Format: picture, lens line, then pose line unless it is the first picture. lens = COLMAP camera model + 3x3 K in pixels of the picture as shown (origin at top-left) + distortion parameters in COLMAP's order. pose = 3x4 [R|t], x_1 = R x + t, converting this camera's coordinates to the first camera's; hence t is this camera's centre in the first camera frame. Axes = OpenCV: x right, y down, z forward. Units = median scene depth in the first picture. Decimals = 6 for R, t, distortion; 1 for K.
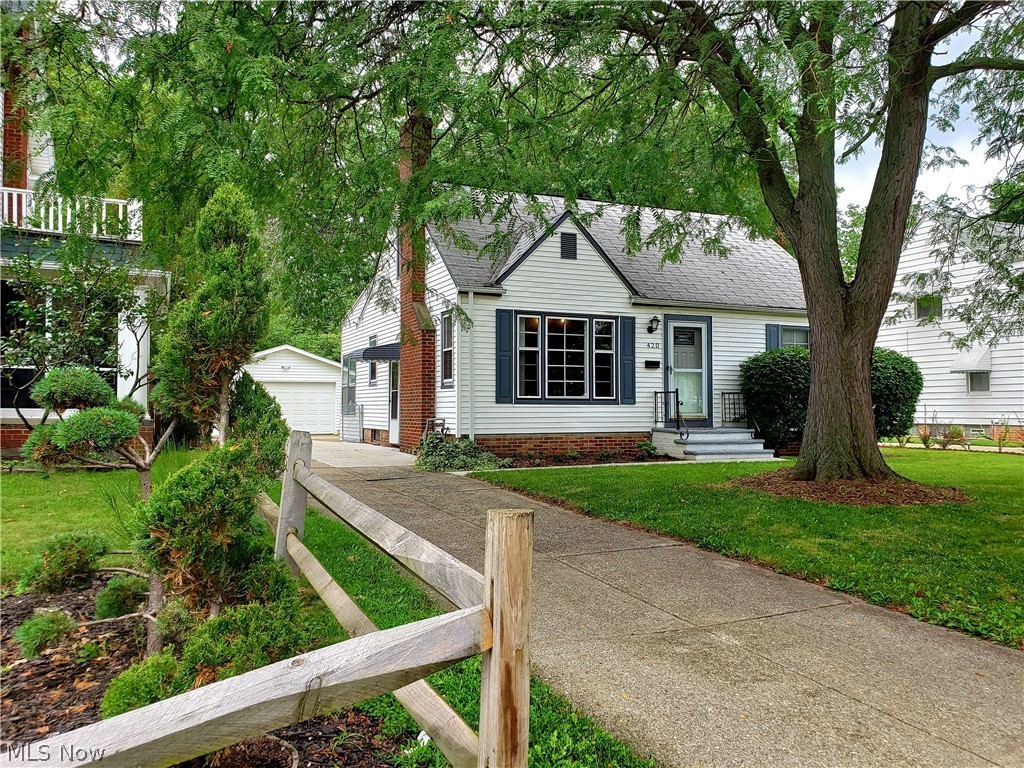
lens RADIAL K [[792.6, 0, 512.0], [0, 792.6, 384.0], [0, 0, 1]] dist [0.006811, 0.000186]
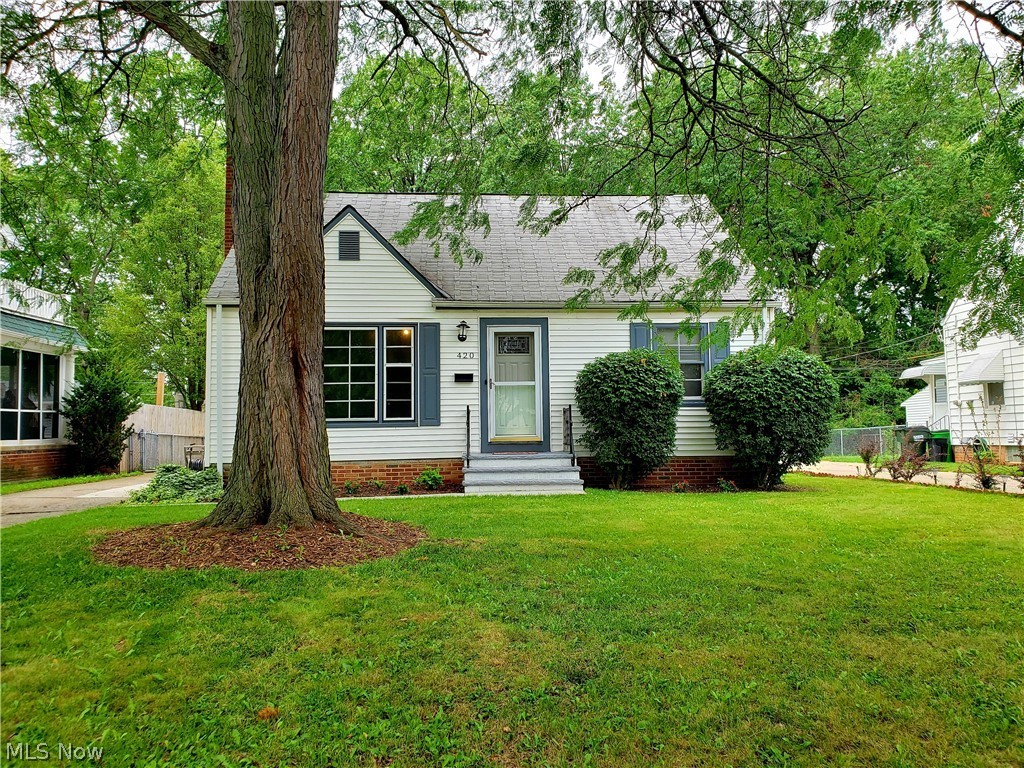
lens RADIAL K [[792.6, 0, 512.0], [0, 792.6, 384.0], [0, 0, 1]] dist [0.006811, 0.000186]
pose [[0.963391, -0.032523, -0.266119, 0.454888], [0.025200, 0.999205, -0.030885, 0.009162], [0.266912, 0.023048, 0.963445, 0.202494]]
